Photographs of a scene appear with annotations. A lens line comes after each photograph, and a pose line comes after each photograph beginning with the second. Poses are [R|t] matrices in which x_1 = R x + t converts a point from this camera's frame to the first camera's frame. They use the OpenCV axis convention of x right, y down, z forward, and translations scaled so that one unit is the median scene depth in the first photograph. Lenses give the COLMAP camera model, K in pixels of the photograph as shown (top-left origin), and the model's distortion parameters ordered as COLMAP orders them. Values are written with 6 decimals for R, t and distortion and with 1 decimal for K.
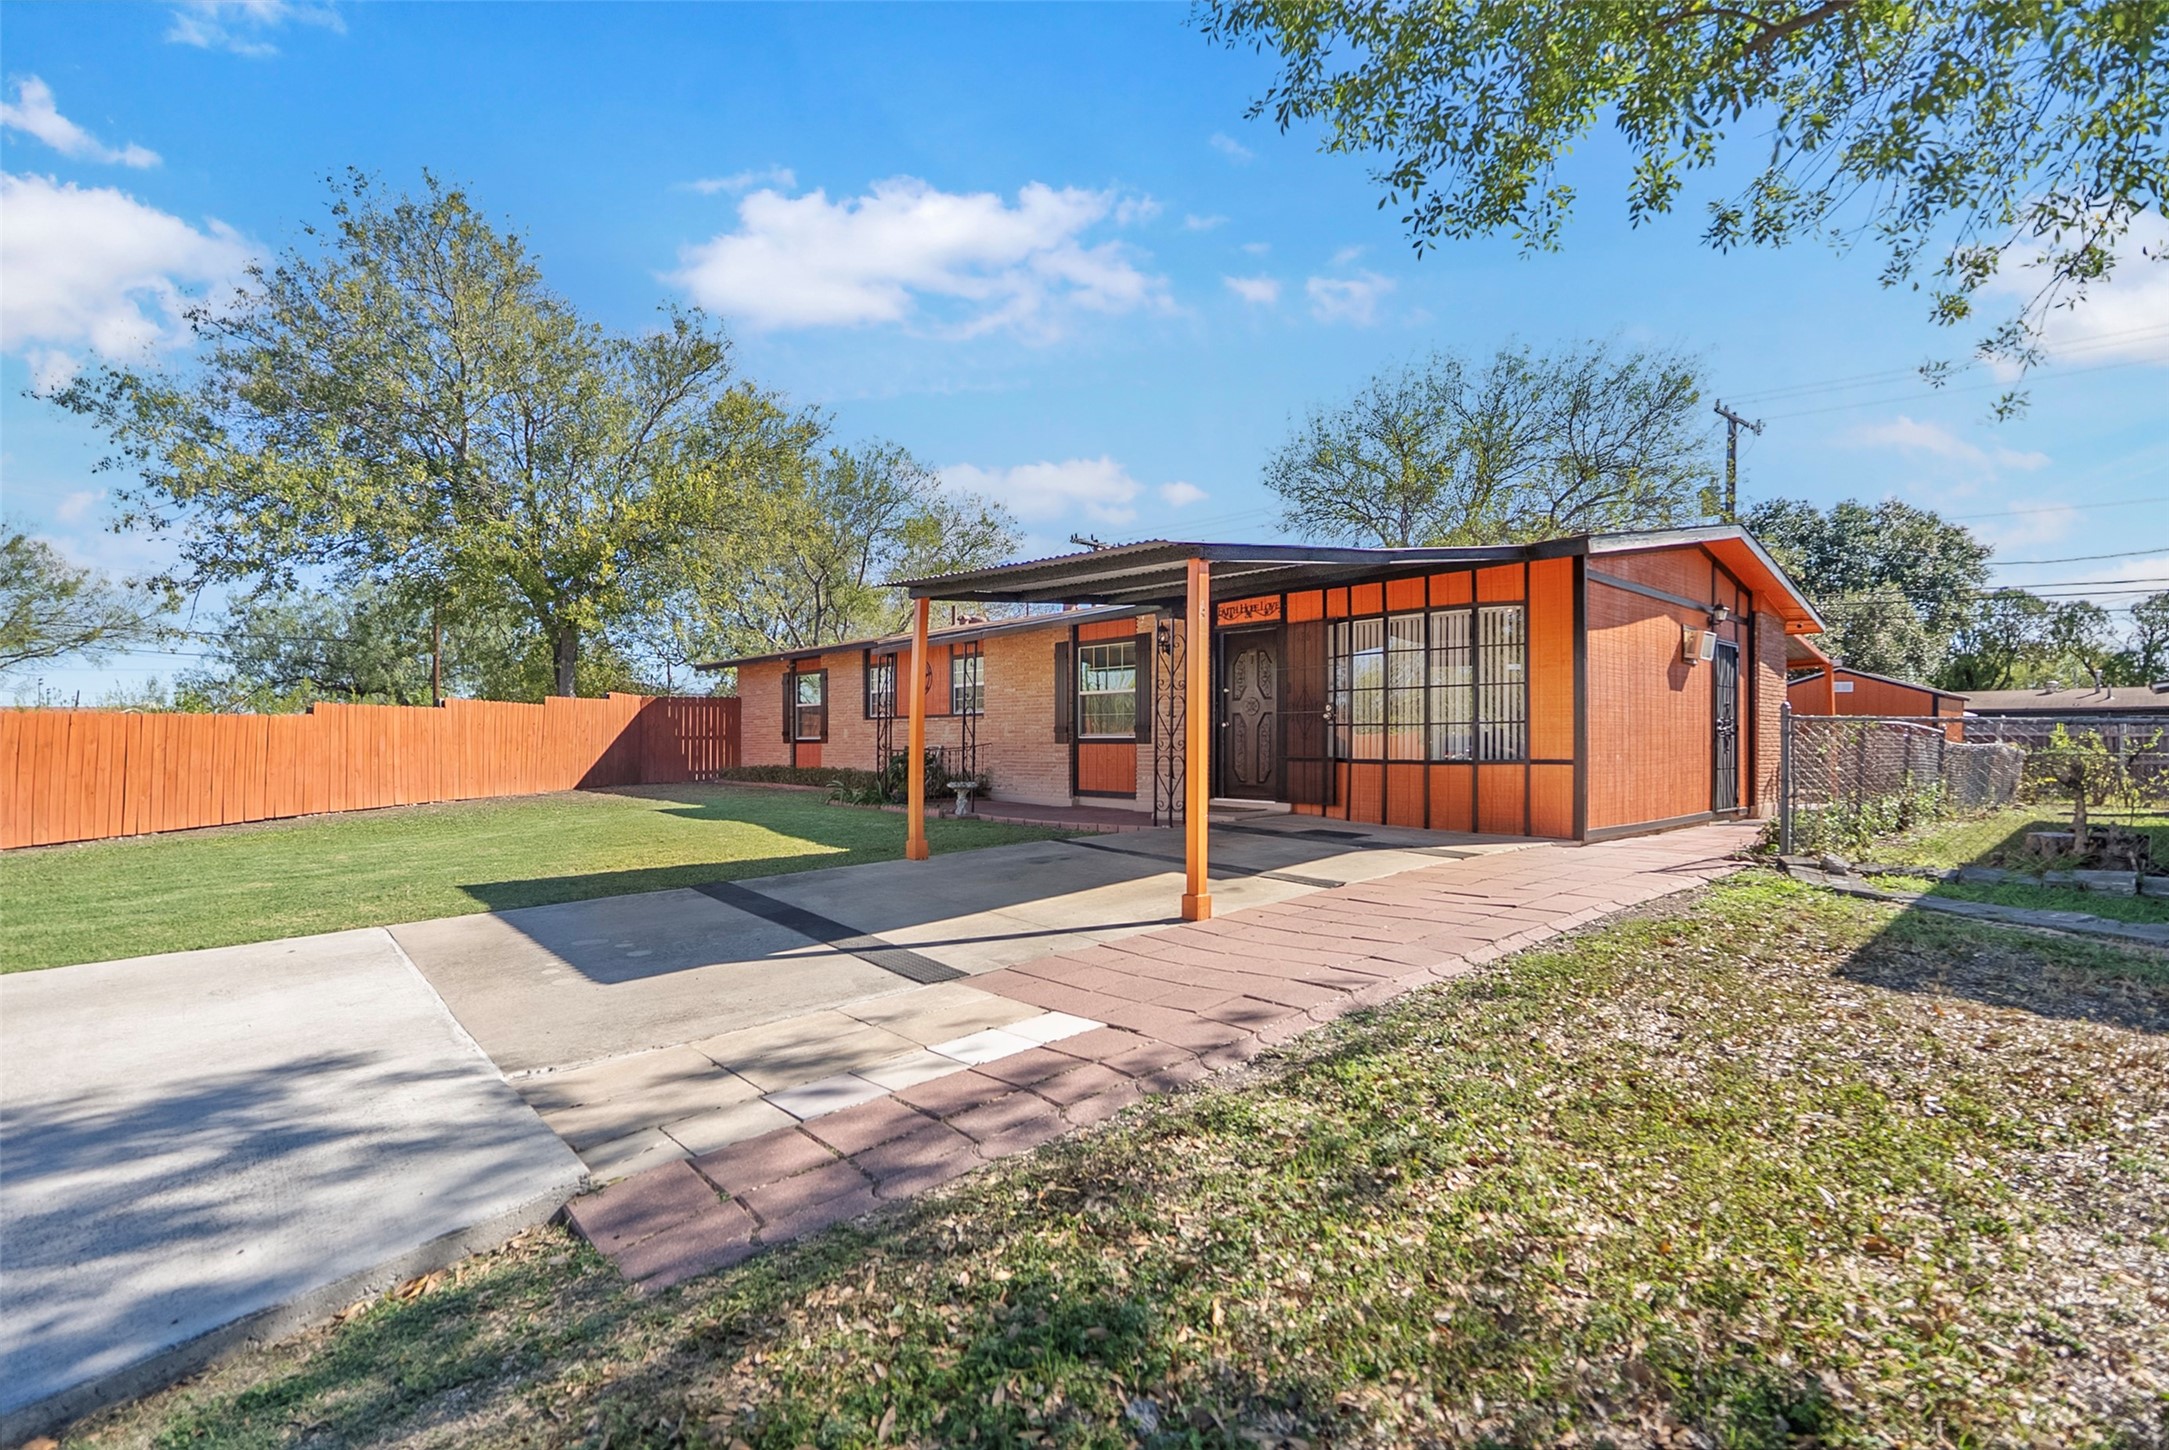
lens RADIAL K [[1004.7, 0, 1078.0], [0, 1004.7, 741.6], [0, 0, 1]] dist [-0.004712, -0.000666]
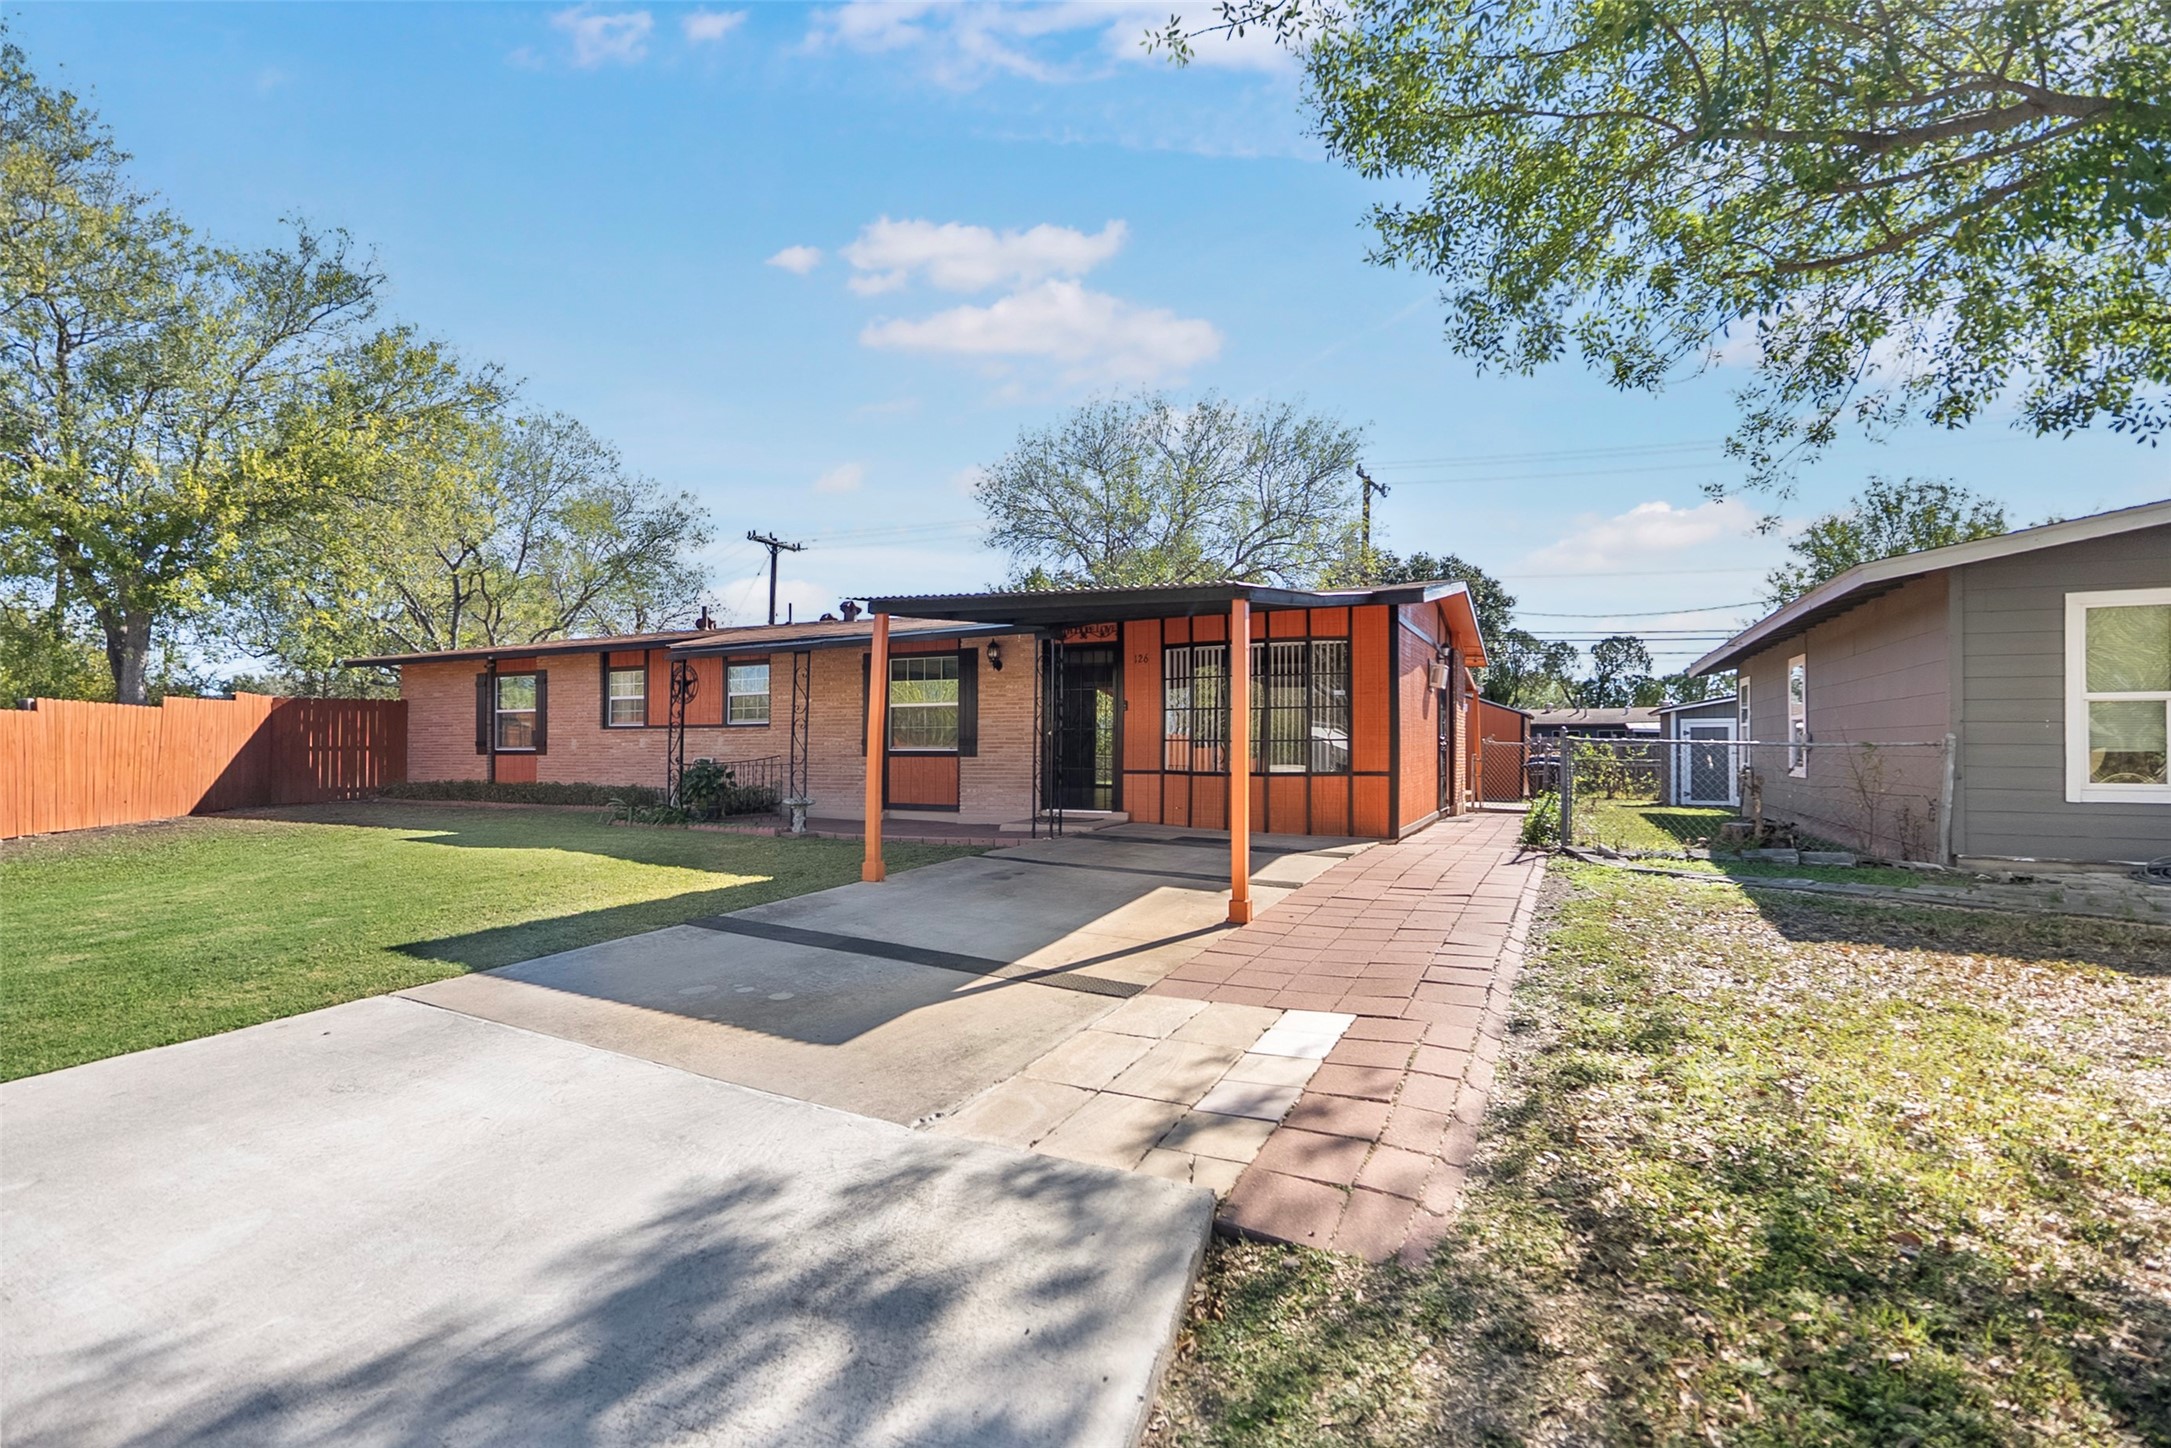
lens RADIAL K [[1009.7, 0, 1079.8], [0, 1009.7, 746.9], [0, 0, 1]] dist [-0.009092, -0.000228]
pose [[0.930887, 0.000383, 0.365308, -0.133805], [-0.000195, 1.000000, -0.000553, -0.004979], [-0.365308, 0.000443, 0.930887, 0.006988]]
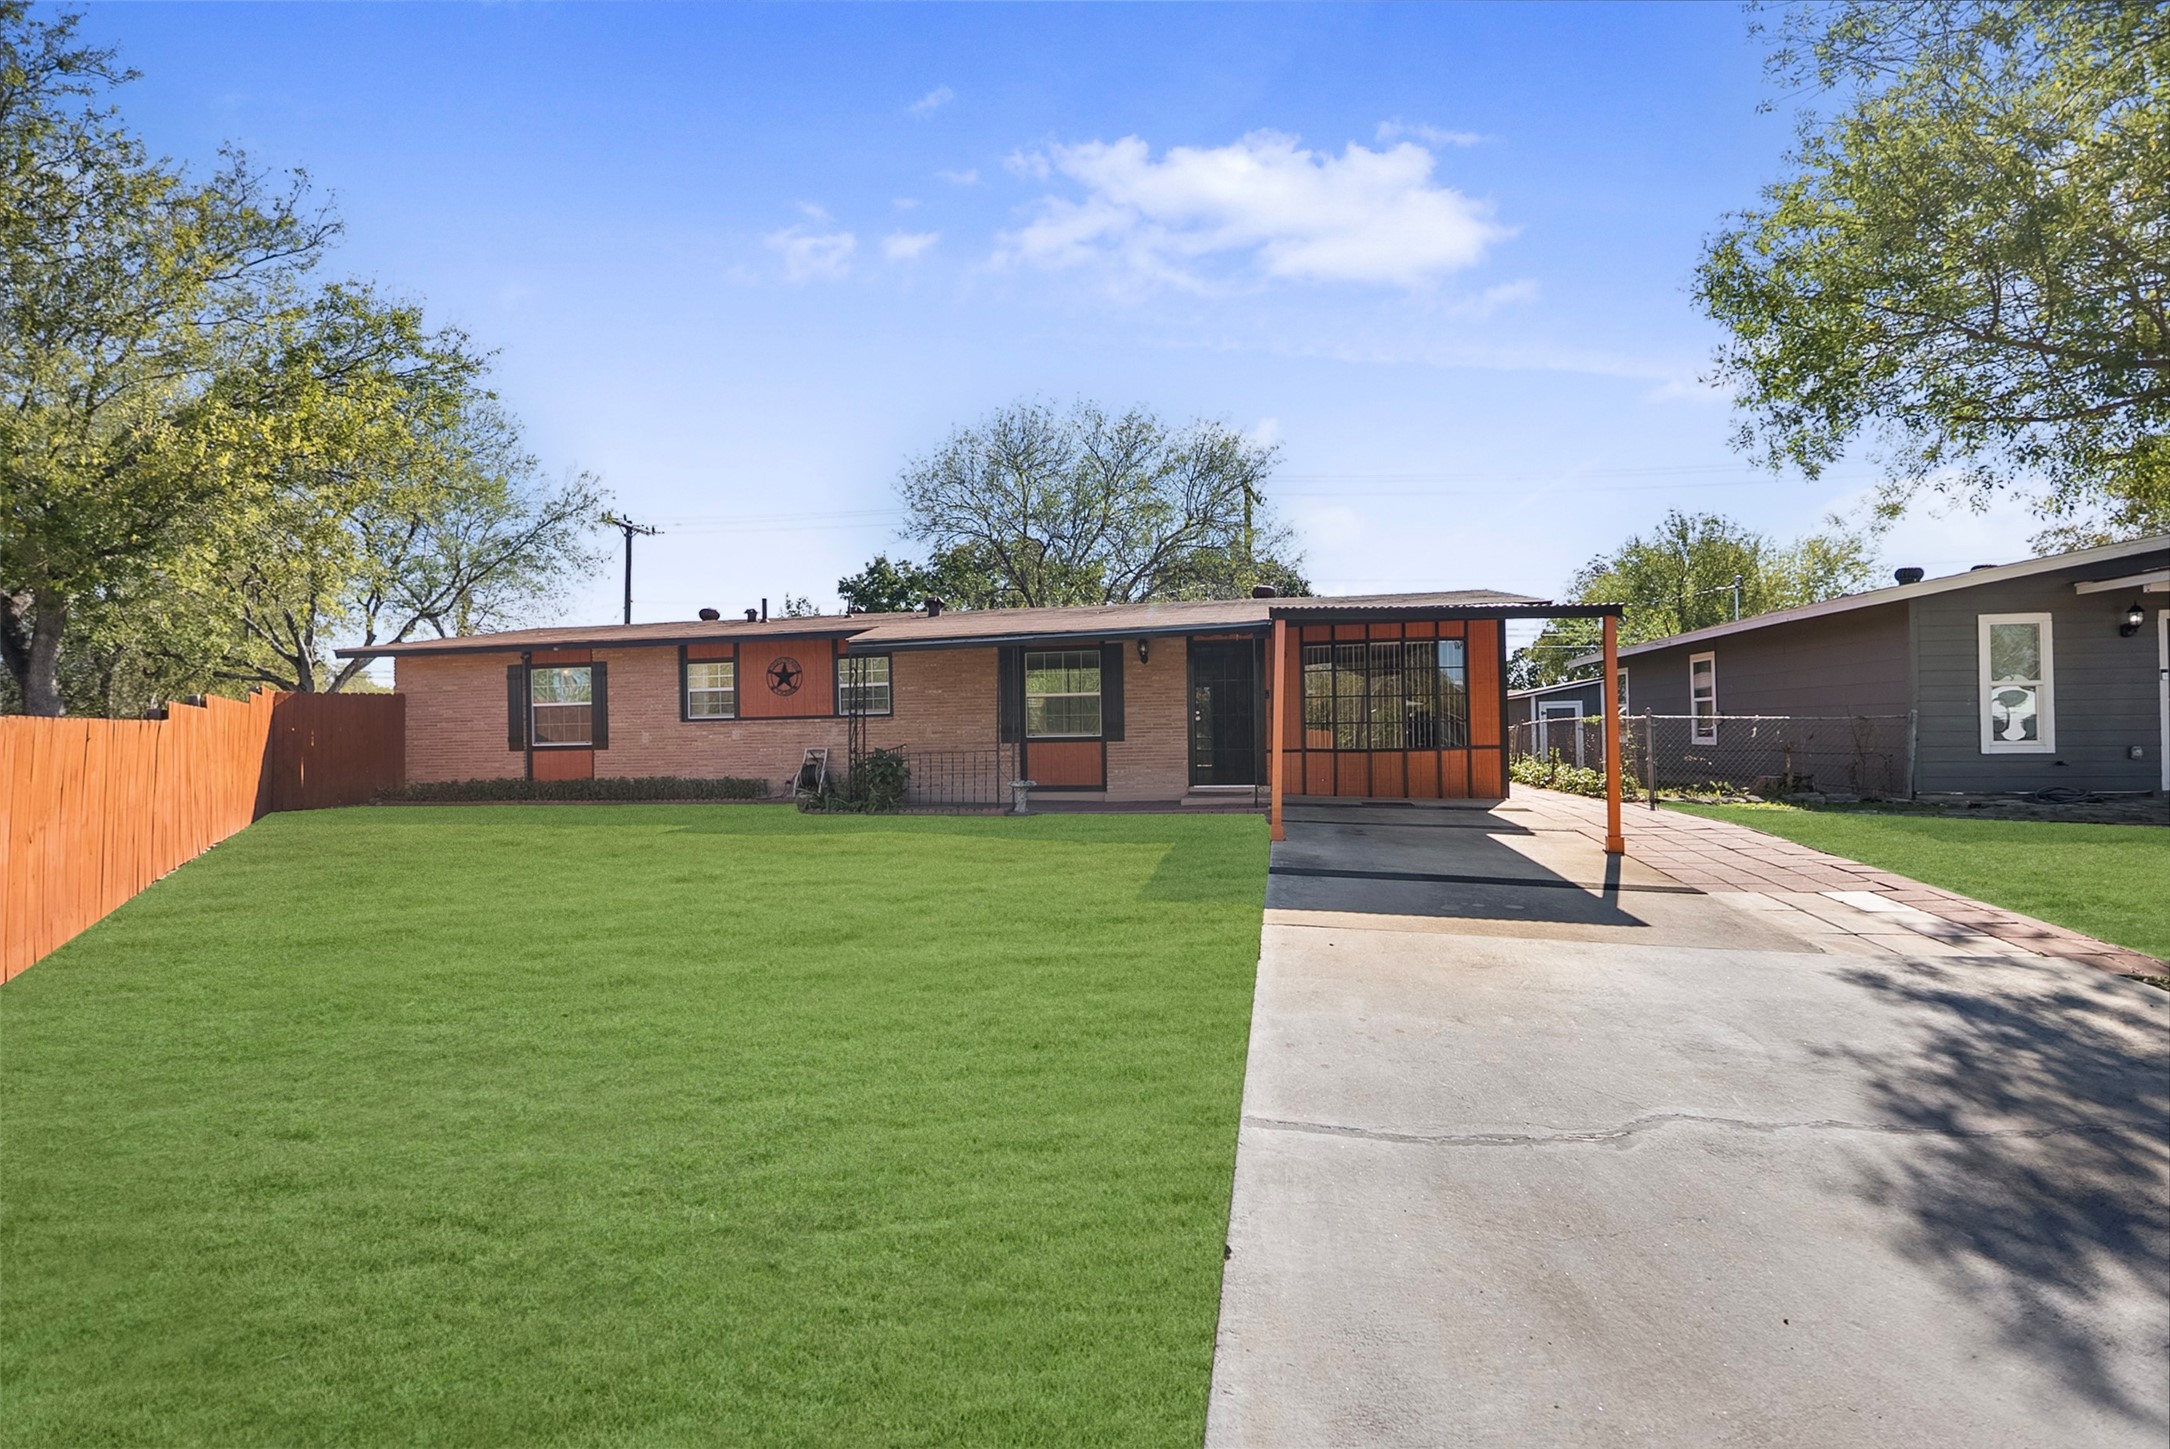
lens RADIAL K [[1005.1, 0, 1078.5], [0, 1005.1, 741.1], [0, 0, 1]] dist [-0.004712, -0.000666]
pose [[0.806238, -0.018717, 0.591295, -0.422456], [0.017536, 0.999816, 0.007739, -0.005064], [-0.591332, 0.004129, 0.806418, 0.072897]]
